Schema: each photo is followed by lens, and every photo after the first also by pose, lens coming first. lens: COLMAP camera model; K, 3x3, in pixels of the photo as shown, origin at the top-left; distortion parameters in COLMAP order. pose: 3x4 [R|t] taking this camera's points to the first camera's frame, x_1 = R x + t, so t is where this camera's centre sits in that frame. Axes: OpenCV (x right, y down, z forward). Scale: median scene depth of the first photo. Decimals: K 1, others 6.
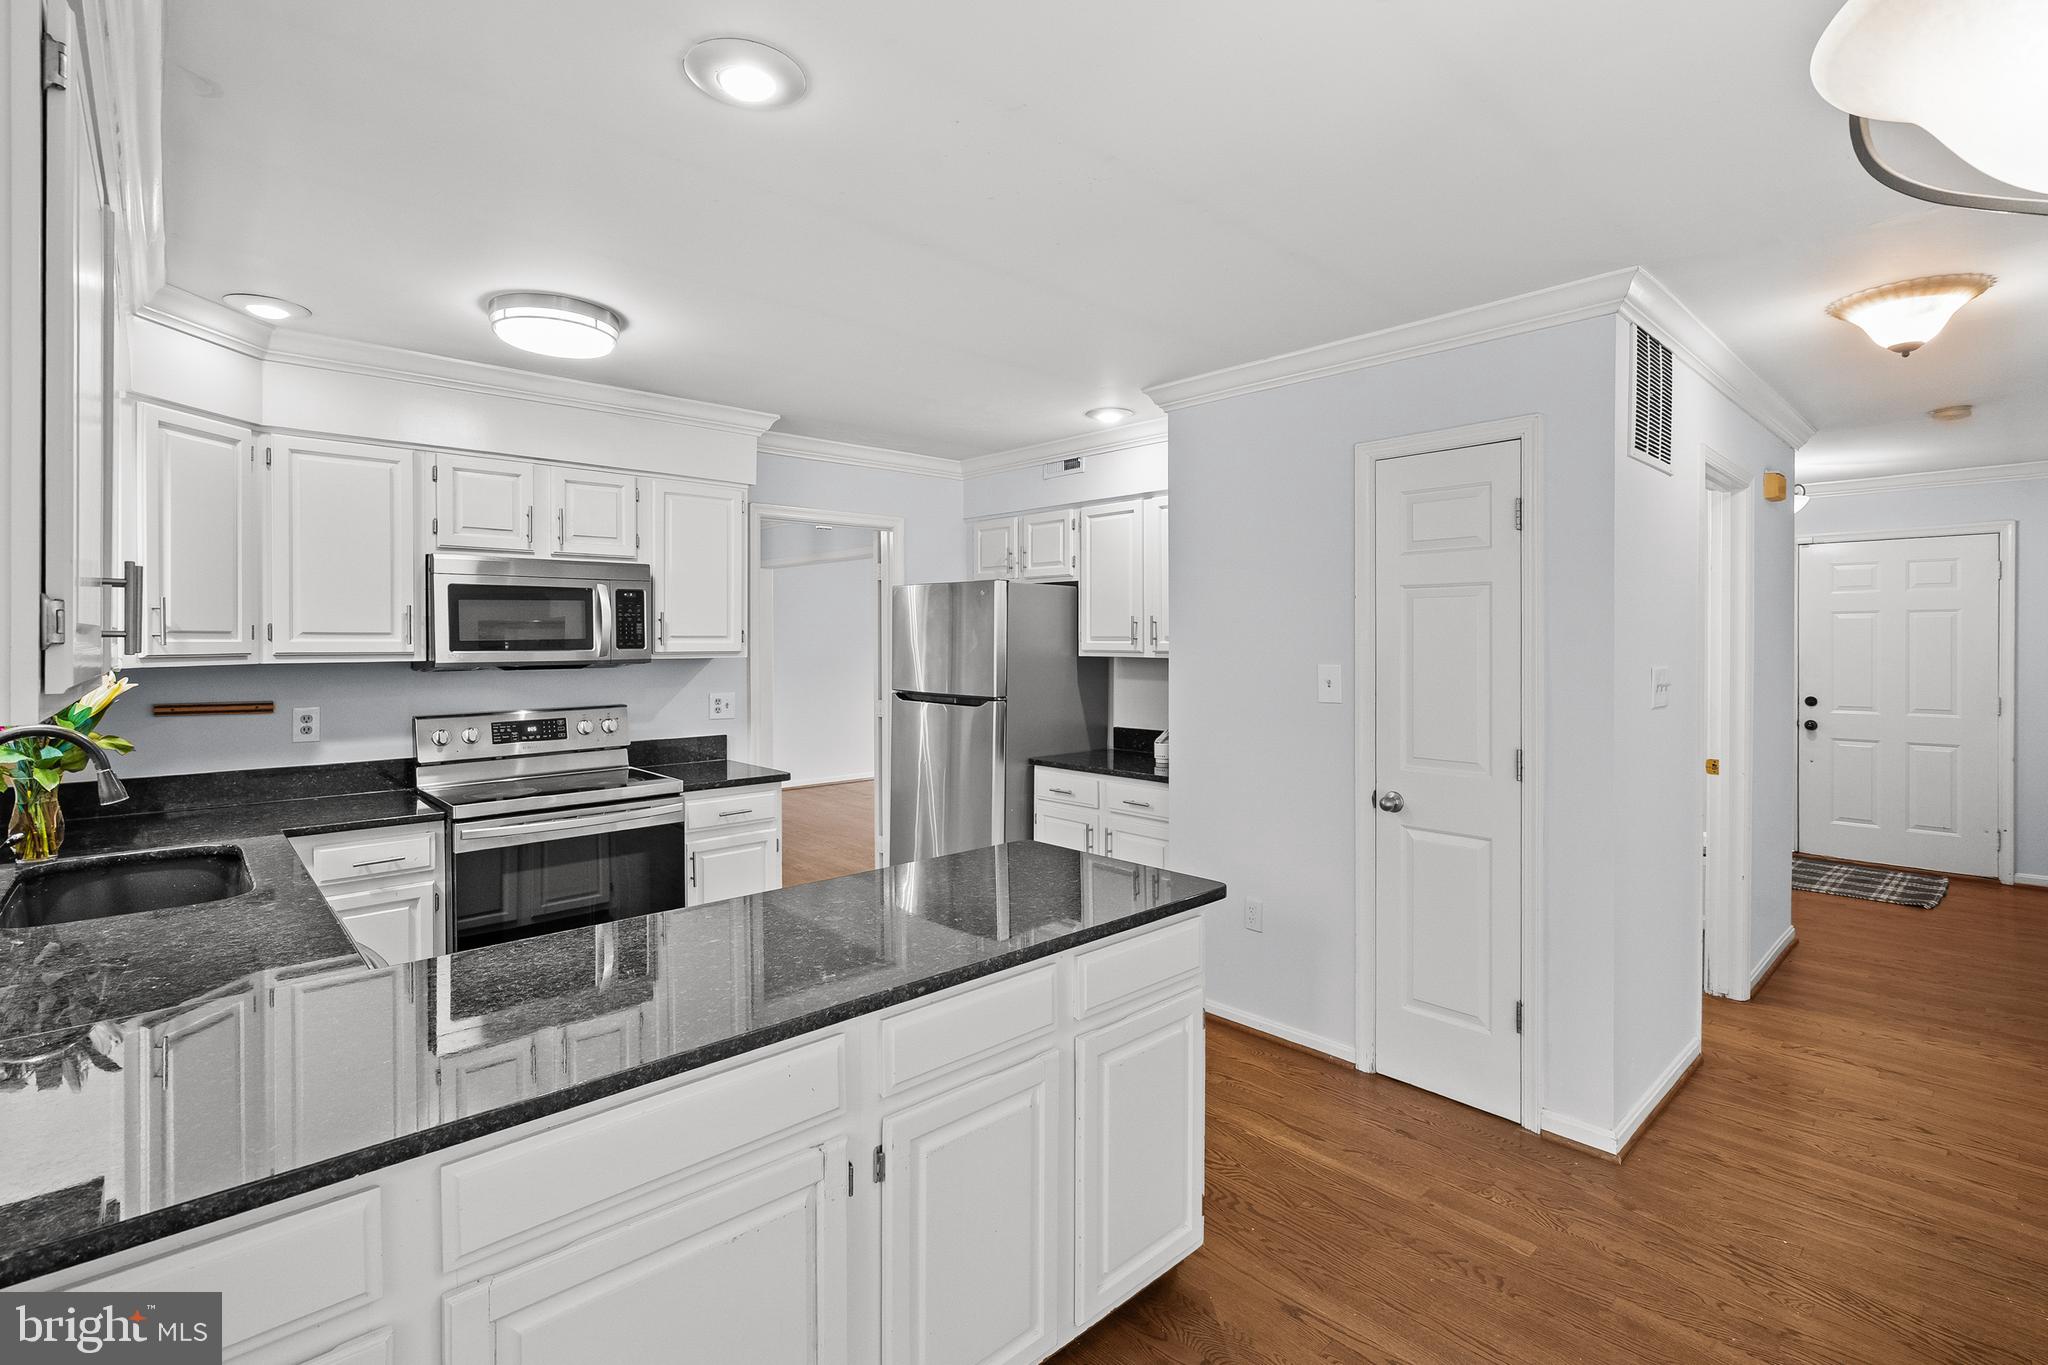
lens RADIAL K [[943.4, 0, 1031.0], [0, 943.4, 644.4], [0, 0, 1]] dist [0.000499, 0.002632]
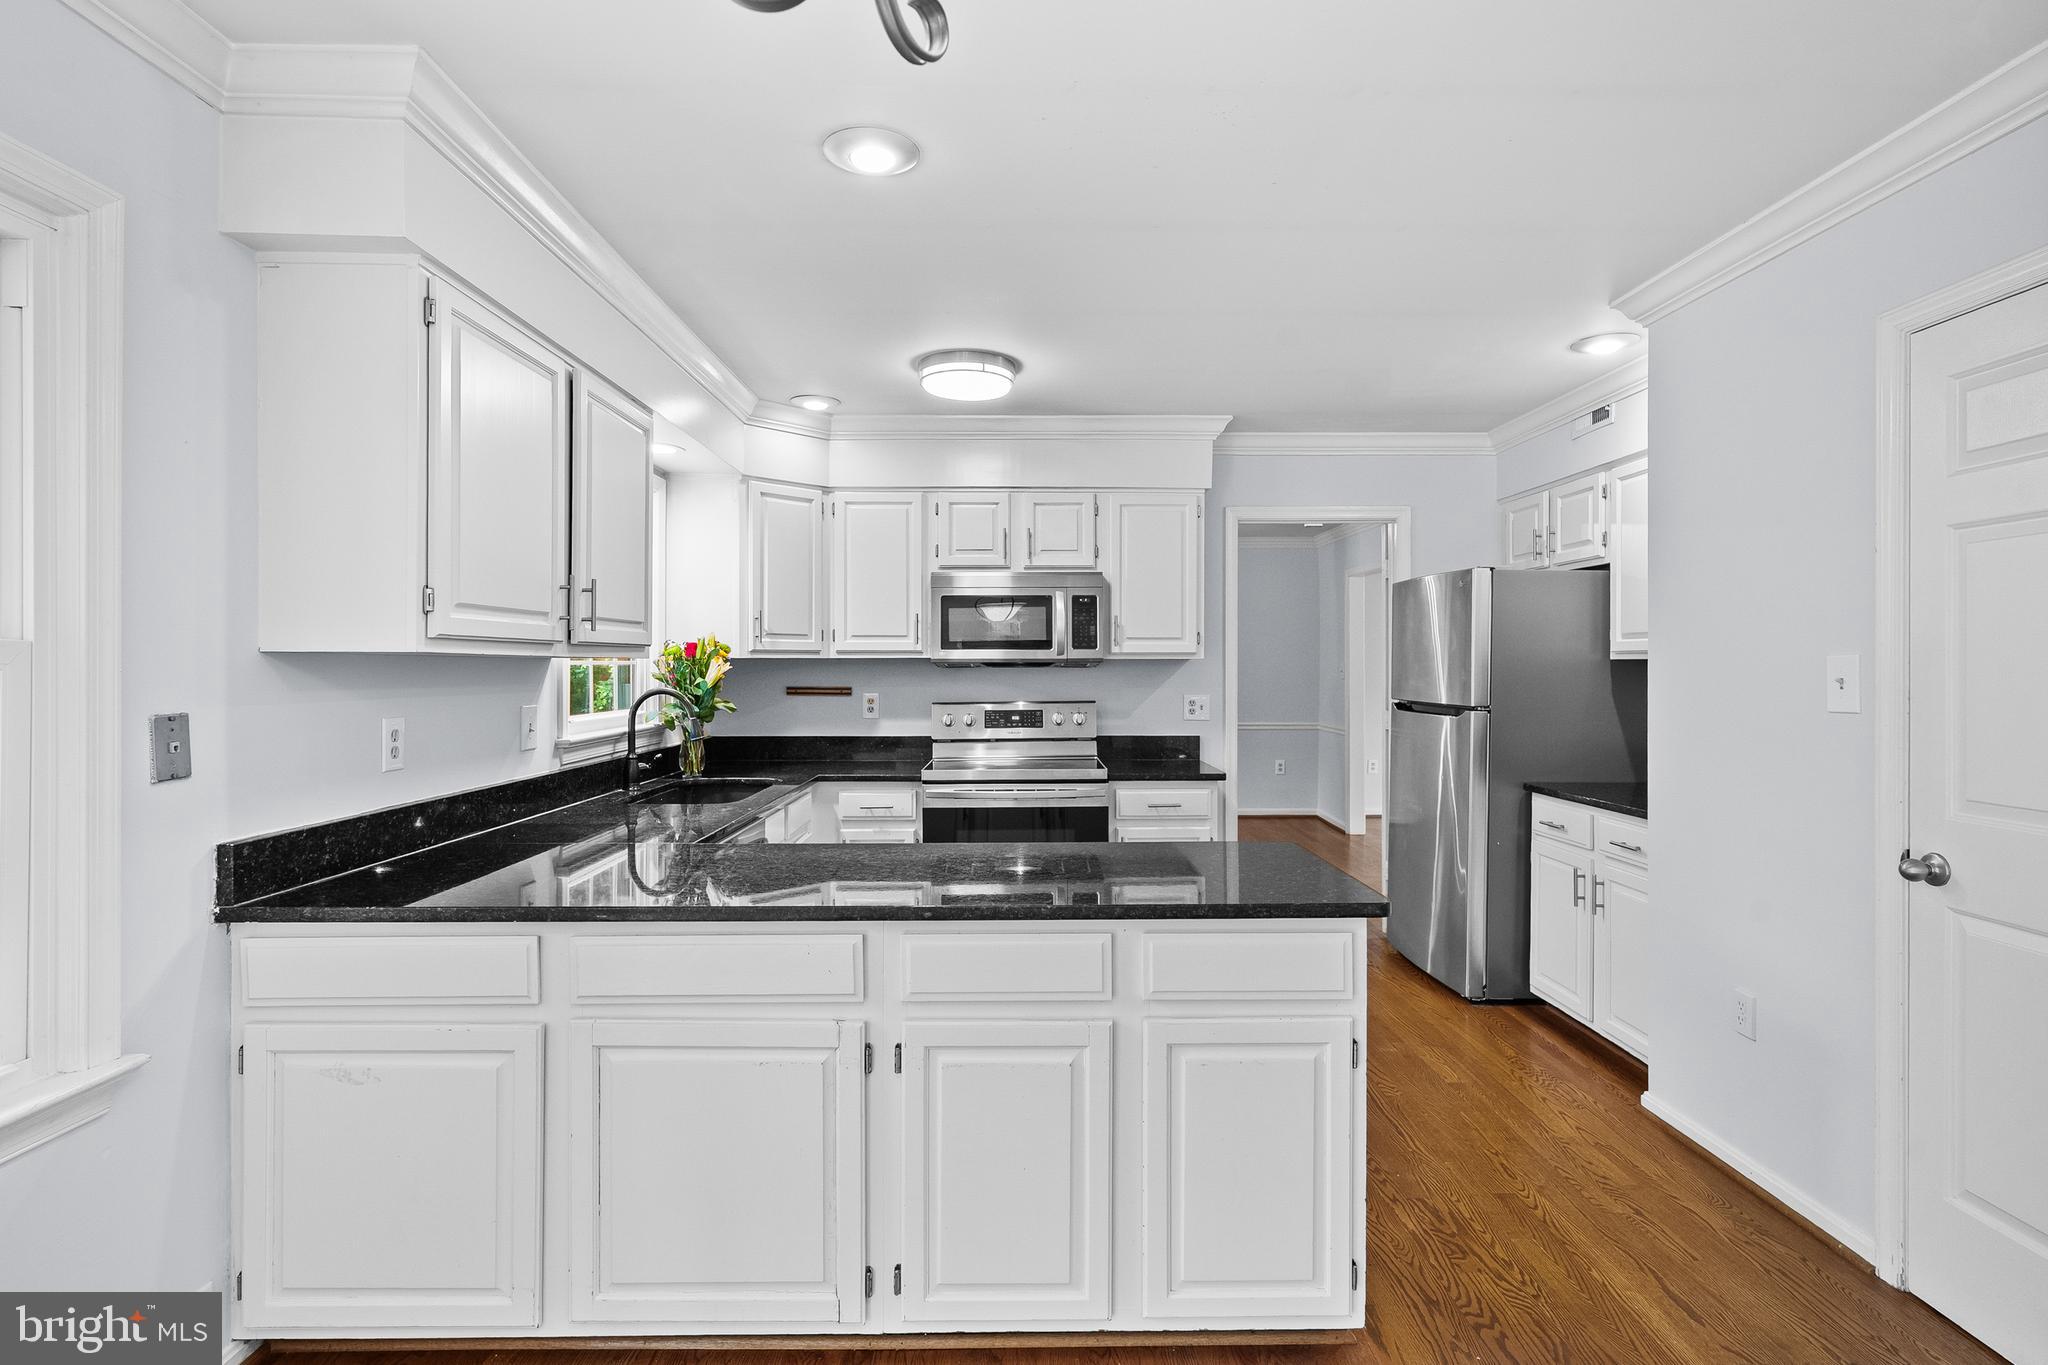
lens RADIAL K [[1012.4, 0, 1032.7], [0, 1012.4, 664.6], [0, 0, 1]] dist [0.010108, -0.003620]
pose [[0.743124, -0.001207, -0.669152, 0.360206], [-0.004171, 0.999971, -0.006435, 0.034001], [0.669140, 0.007572, 0.743098, 0.081749]]
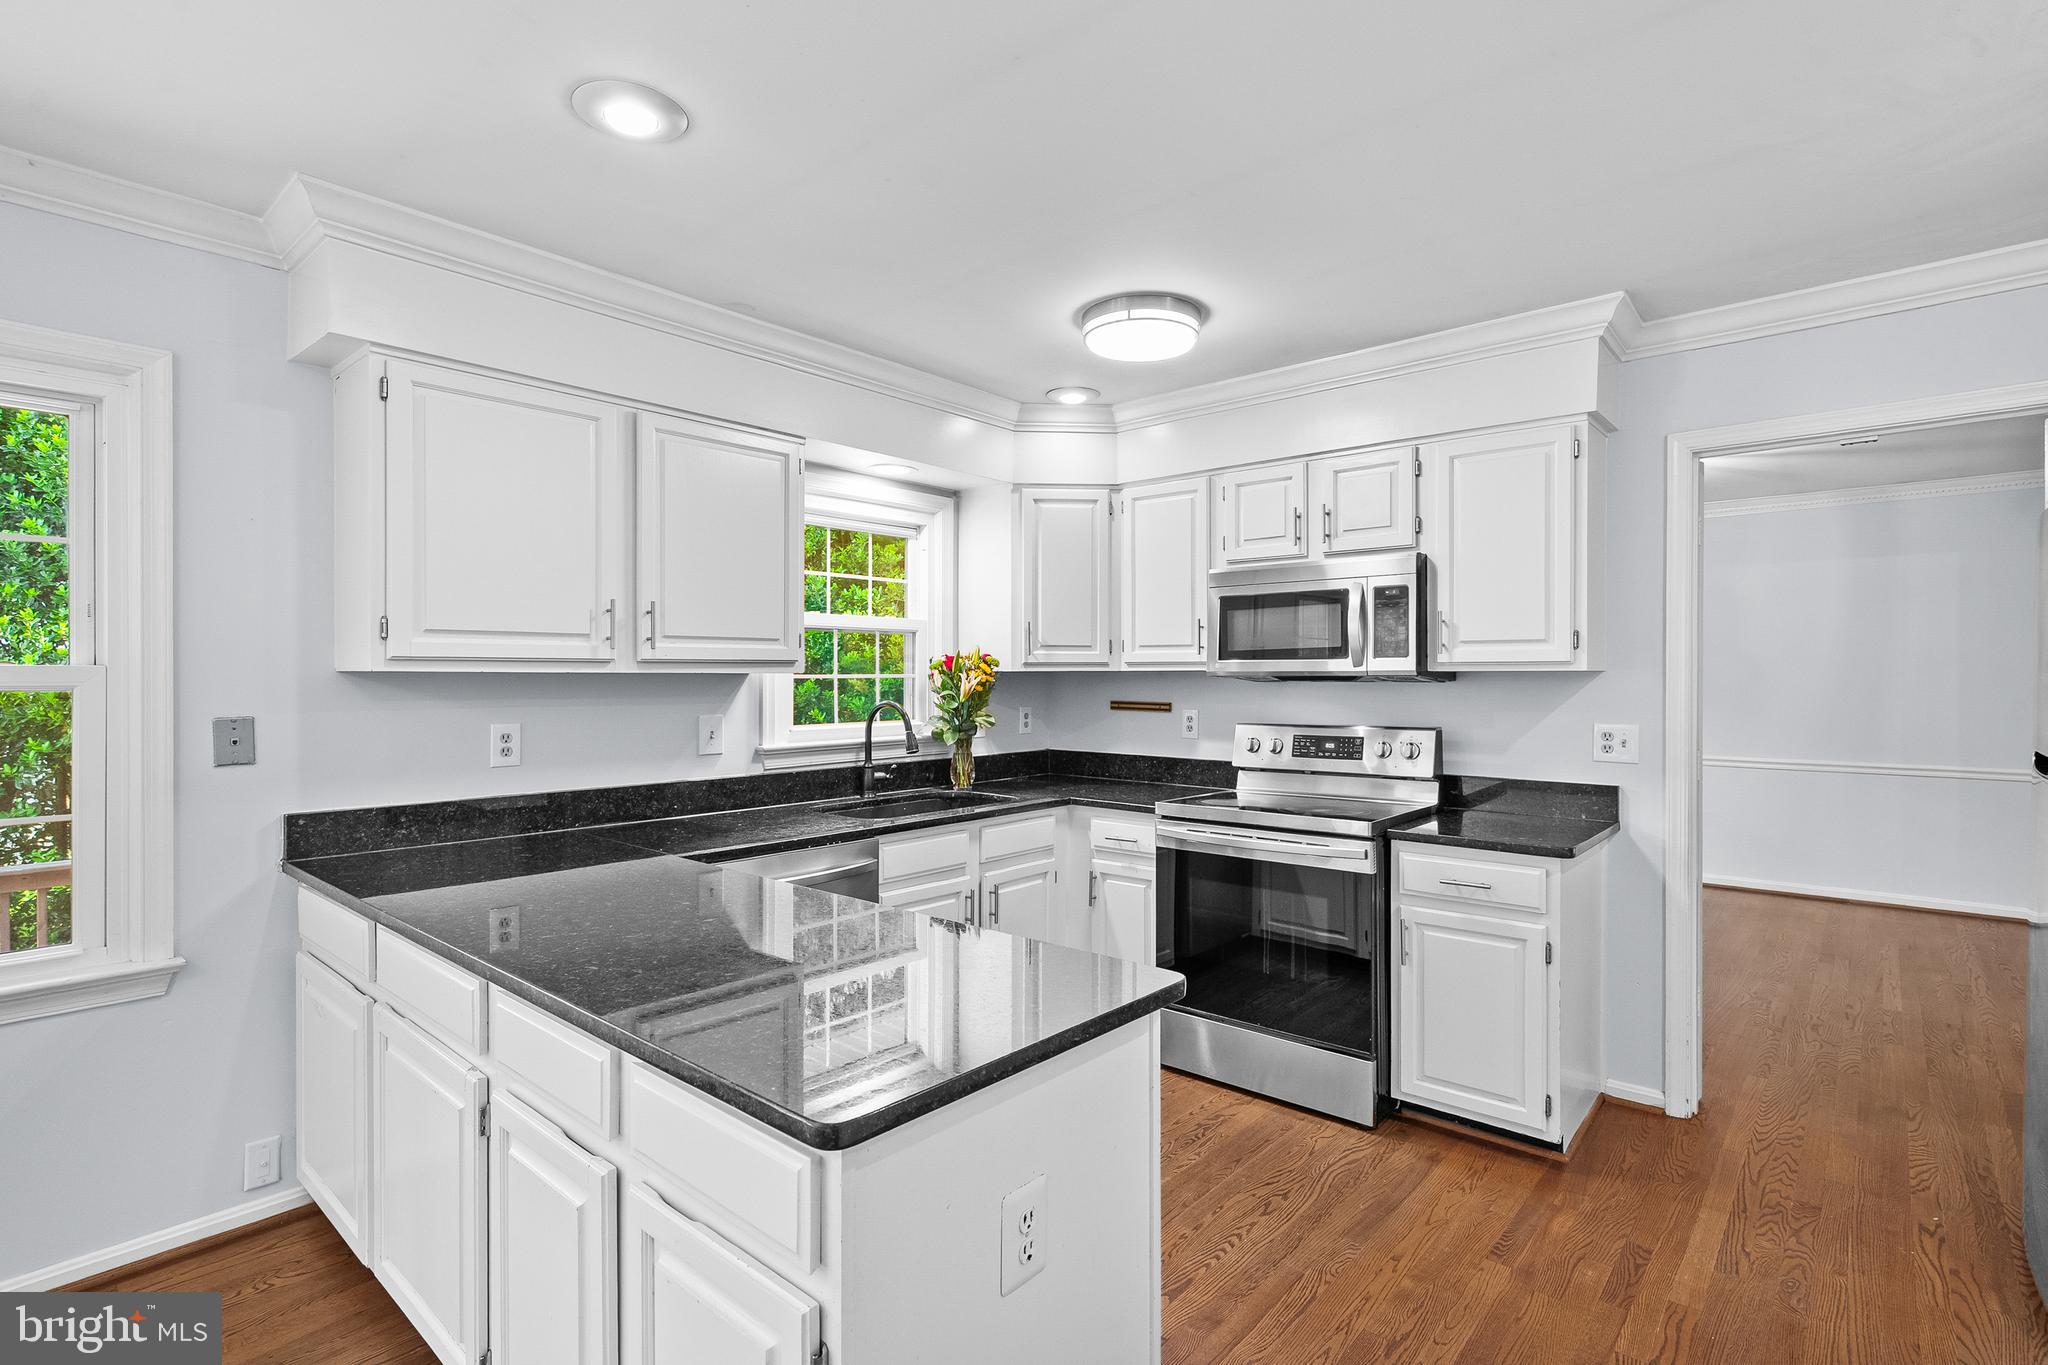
lens RADIAL K [[1012.4, 0, 1032.9], [0, 1012.4, 665.8], [0, 0, 1]] dist [0.010108, -0.003620]
pose [[0.103302, -0.008697, -0.994612, 0.465322], [-0.006408, 0.999935, -0.009409, 0.024344], [0.994629, 0.007345, 0.103240, 0.659128]]
